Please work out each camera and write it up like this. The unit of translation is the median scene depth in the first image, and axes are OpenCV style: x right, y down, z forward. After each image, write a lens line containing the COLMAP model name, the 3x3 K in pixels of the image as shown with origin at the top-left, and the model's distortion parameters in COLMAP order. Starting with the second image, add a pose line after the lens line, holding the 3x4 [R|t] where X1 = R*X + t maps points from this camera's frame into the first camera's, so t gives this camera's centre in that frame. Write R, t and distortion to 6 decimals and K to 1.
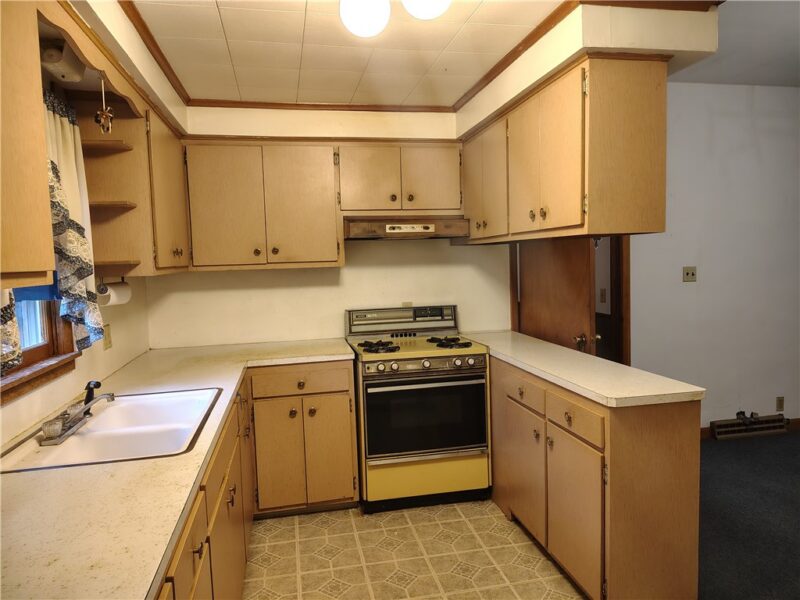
lens RADIAL K [[547.5, 0, 400.0], [0, 547.5, 300.0], [0, 0, 1]] dist [0.024808, 0.000190]
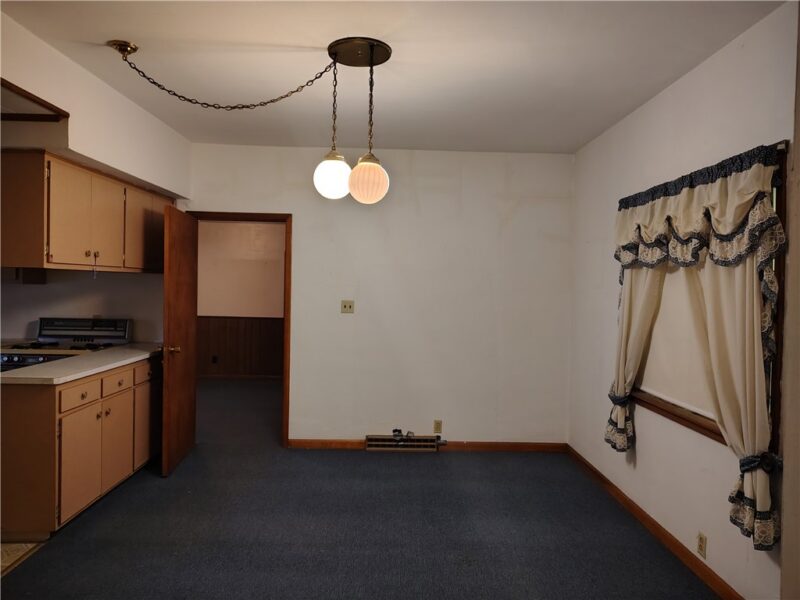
lens RADIAL K [[547.5, 0, 400.0], [0, 547.5, 300.0], [0, 0, 1]] dist [0.024808, 0.000190]
pose [[0.981174, 0.058398, -0.184087, 0.835862], [-0.063515, 0.997738, -0.022017, -0.041852], [0.182385, 0.033294, 0.982663, -0.125611]]
